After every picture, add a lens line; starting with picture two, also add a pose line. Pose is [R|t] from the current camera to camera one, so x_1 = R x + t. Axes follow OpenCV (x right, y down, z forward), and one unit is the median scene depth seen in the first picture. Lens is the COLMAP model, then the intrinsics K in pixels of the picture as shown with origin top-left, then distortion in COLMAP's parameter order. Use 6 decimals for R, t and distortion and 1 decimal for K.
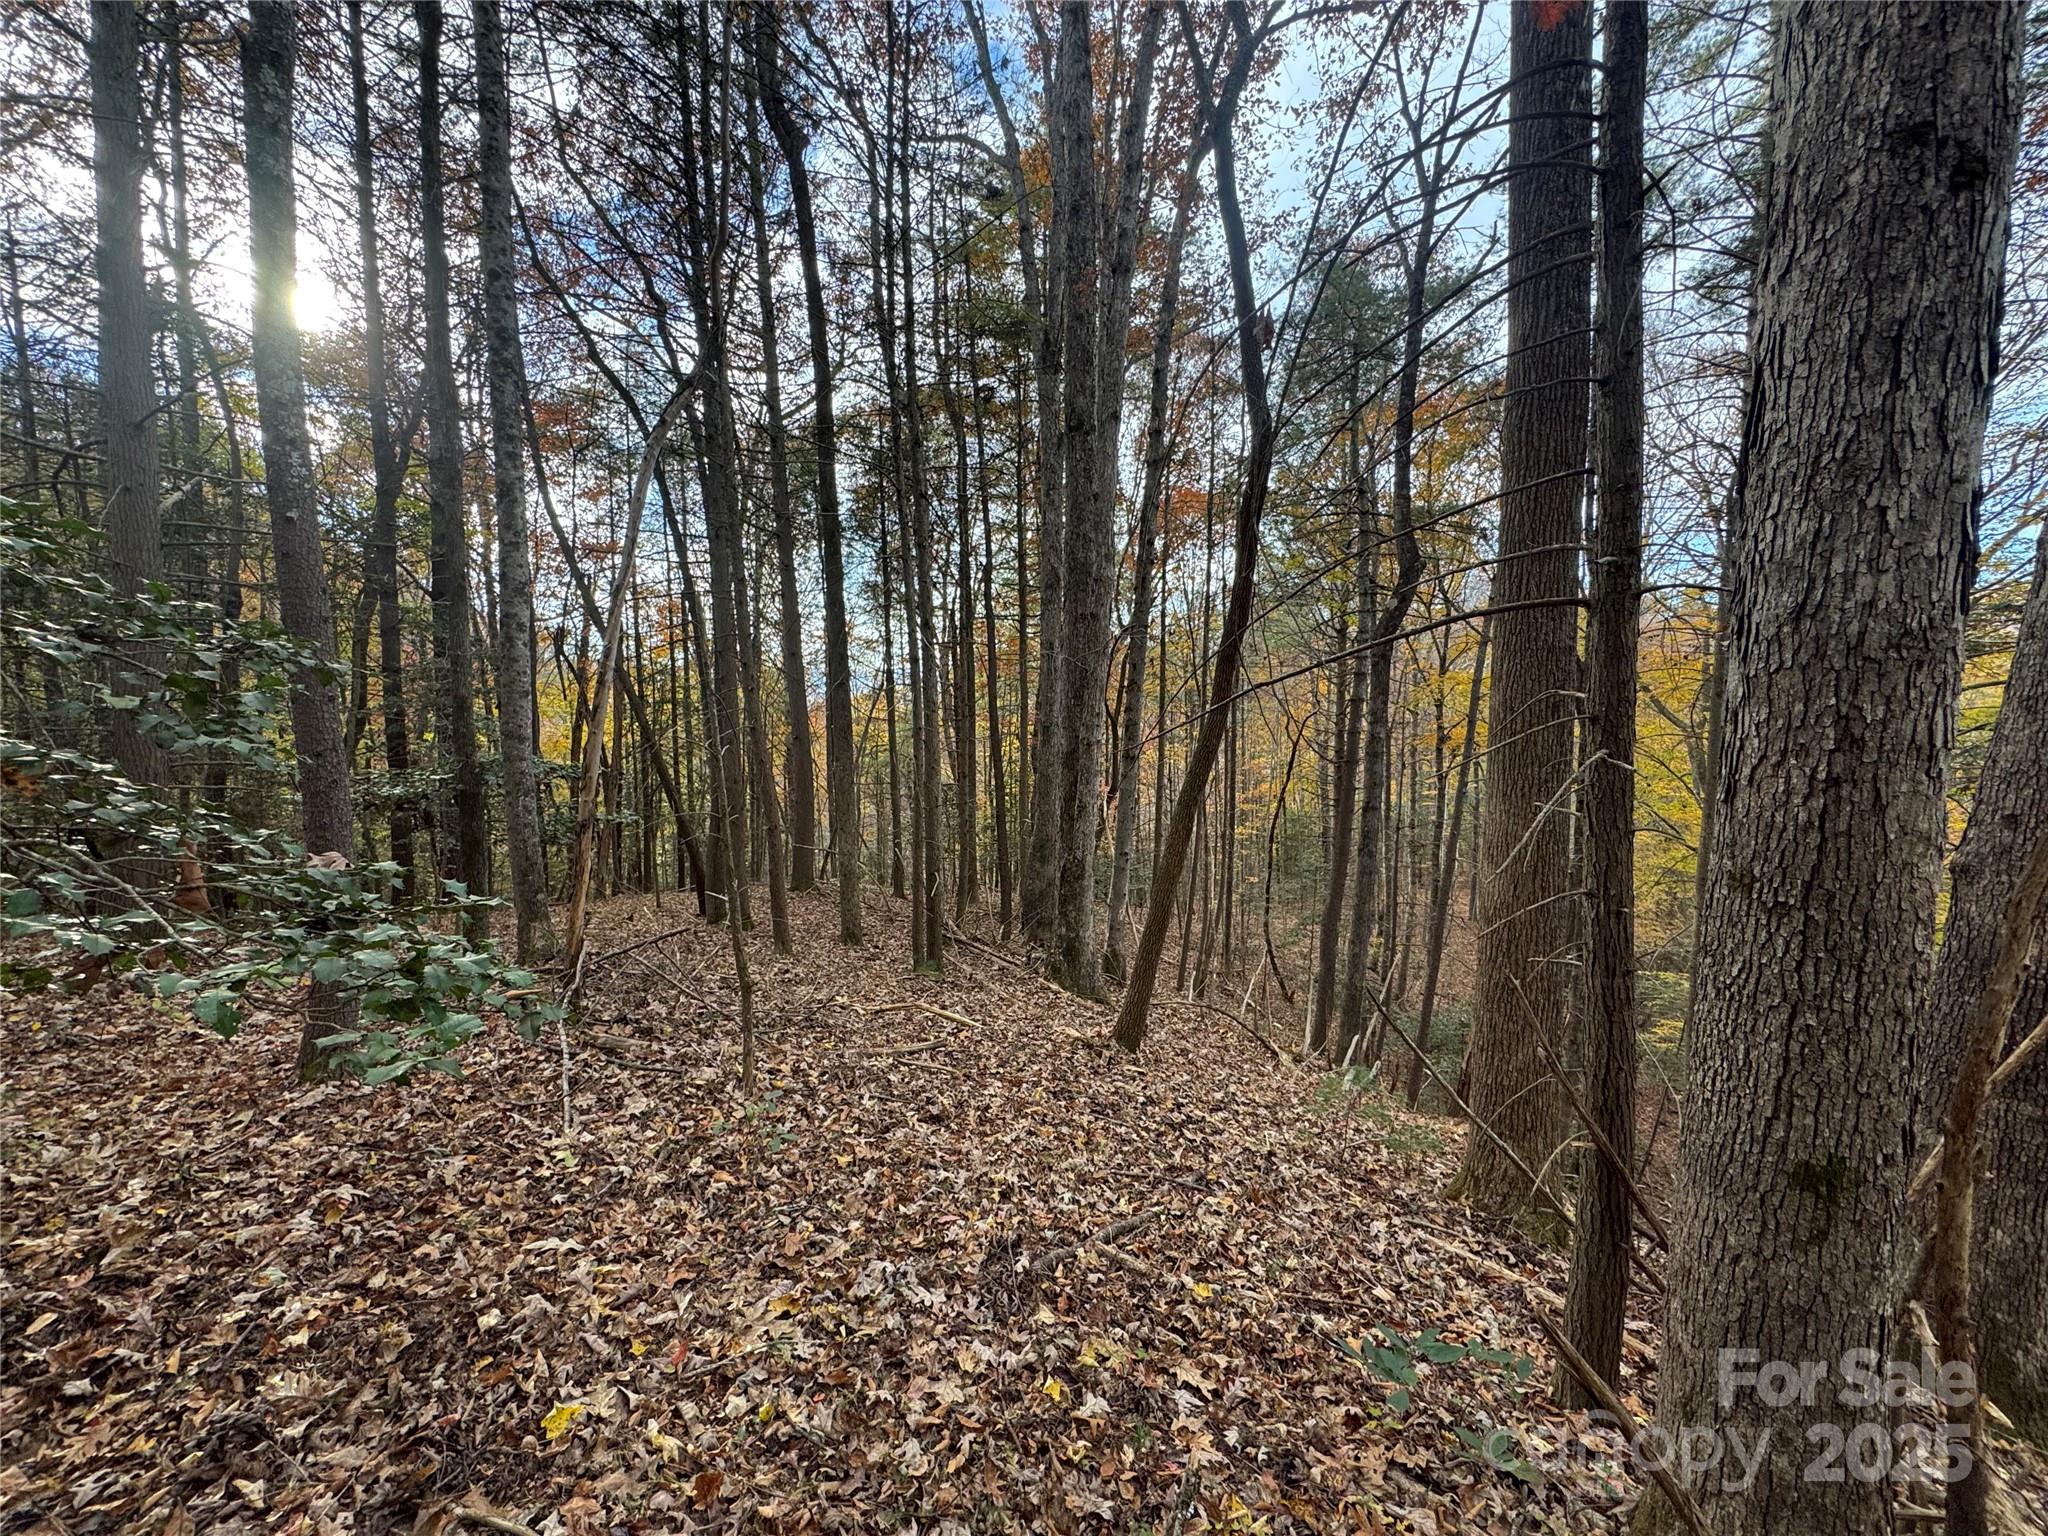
lens RADIAL K [[814.7, 0, 1023.7], [0, 814.7, 768.3], [0, 0, 1]] dist [-0.002469, -0.000414]
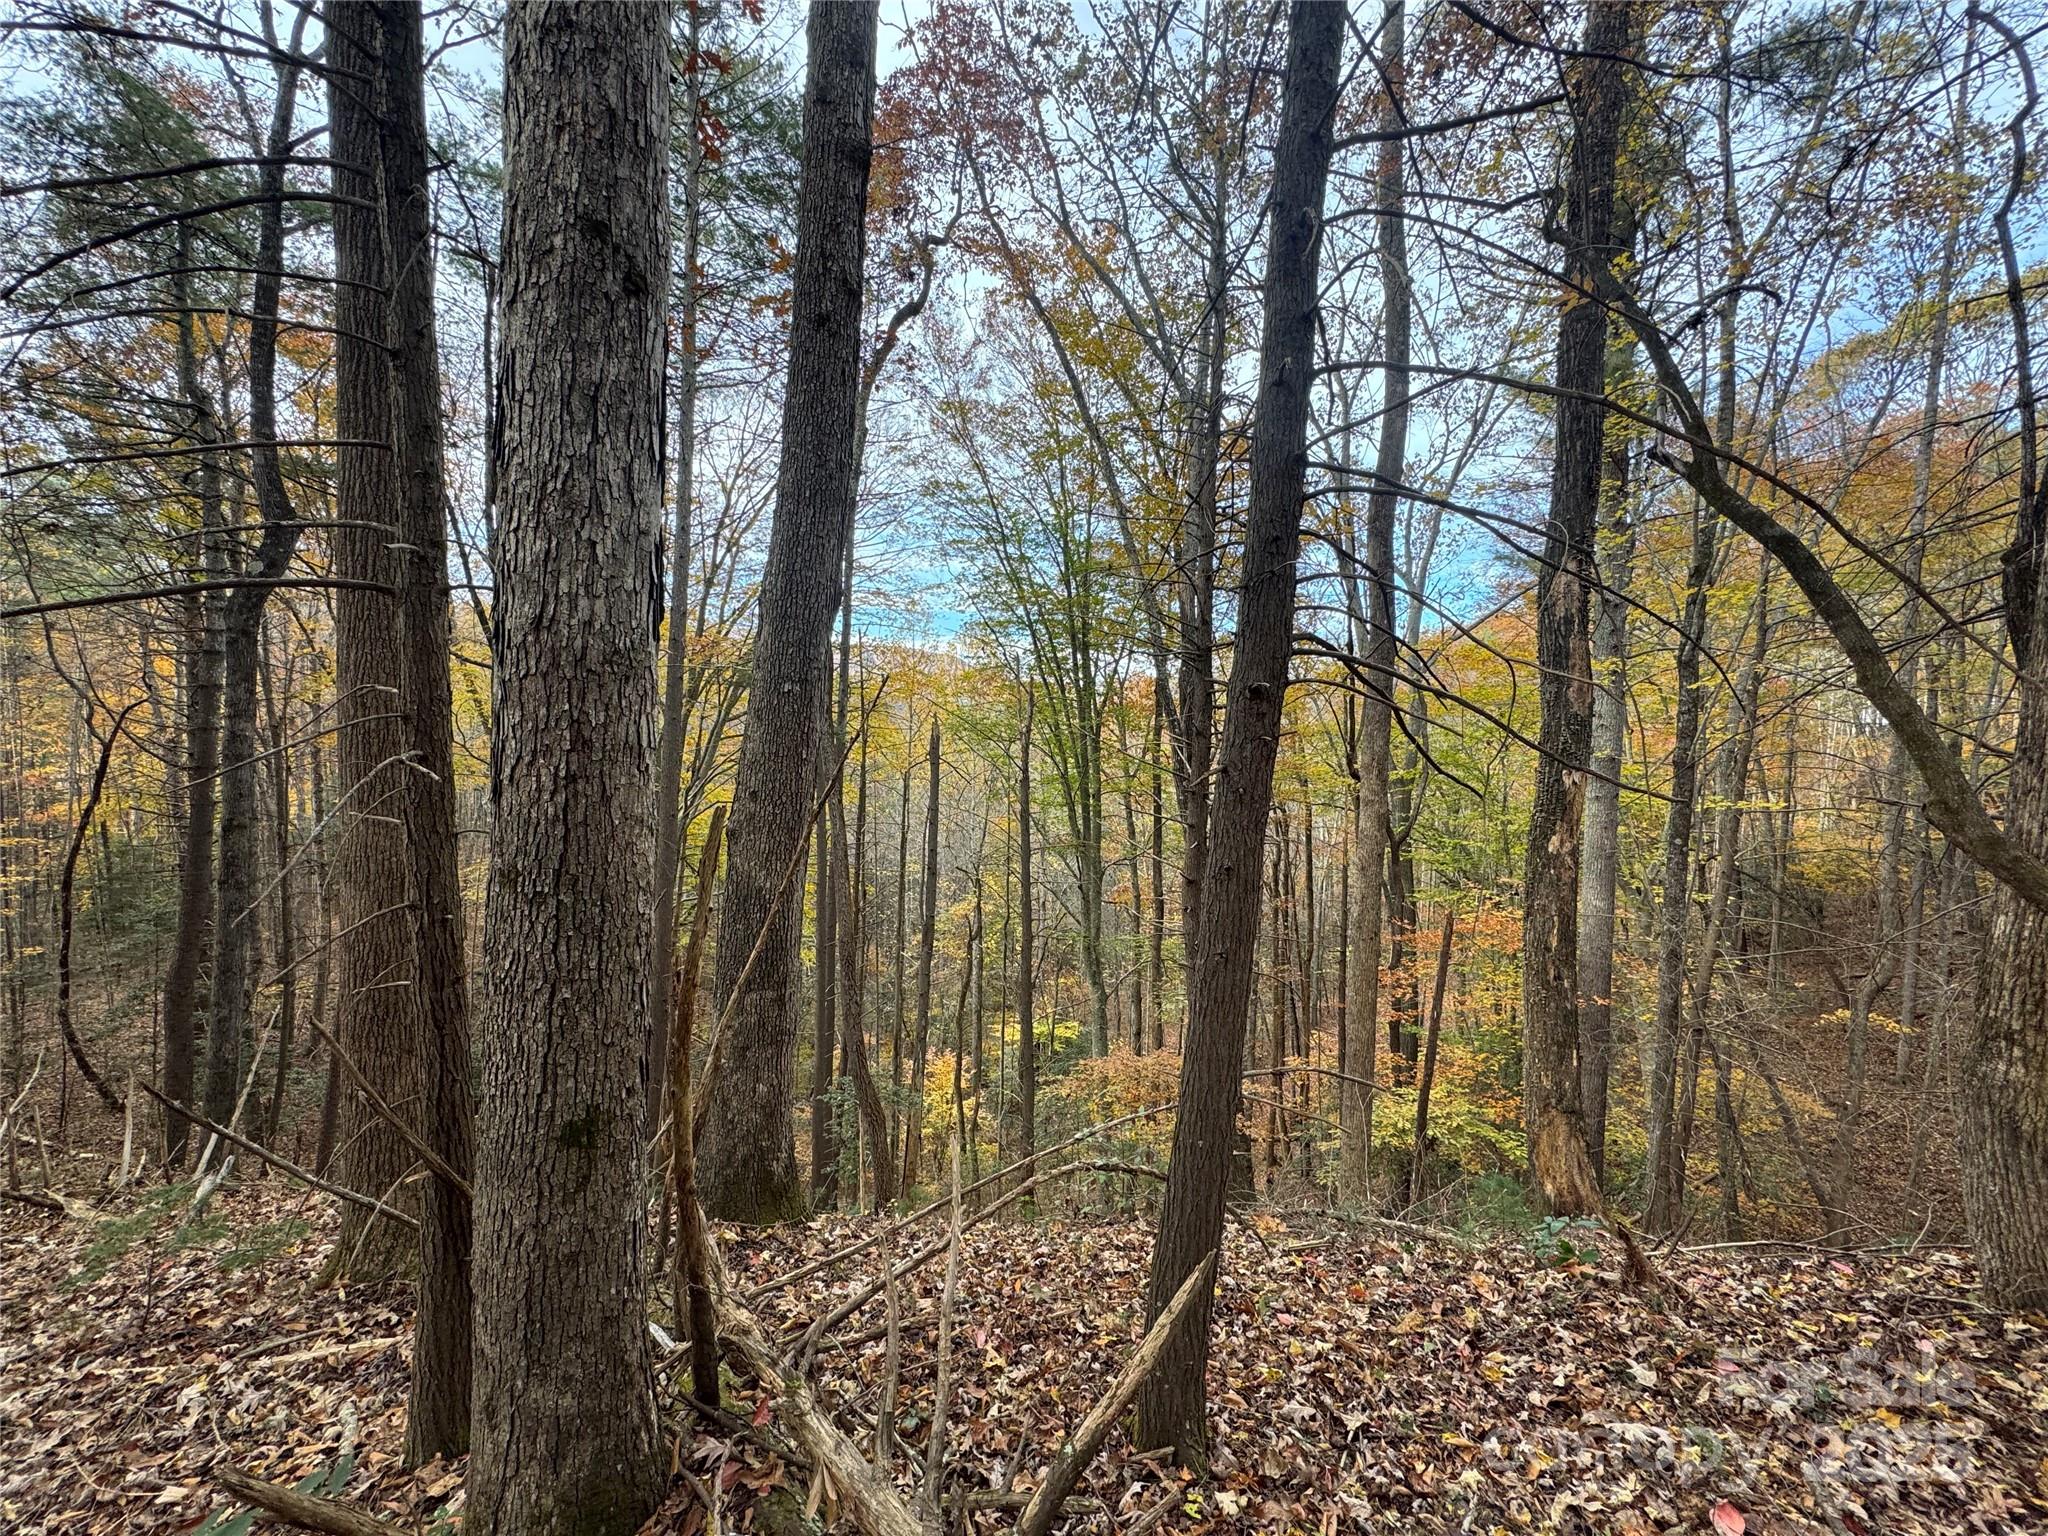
lens RADIAL K [[814.7, 0, 1026.6], [0, 814.7, 763.6], [0, 0, 1]] dist [-0.002469, -0.000414]
pose [[0.393761, -0.024646, 0.918882, 0.195190], [0.029738, 0.999459, 0.014064, -0.000886], [-0.918732, 0.021788, 0.394281, -0.021980]]
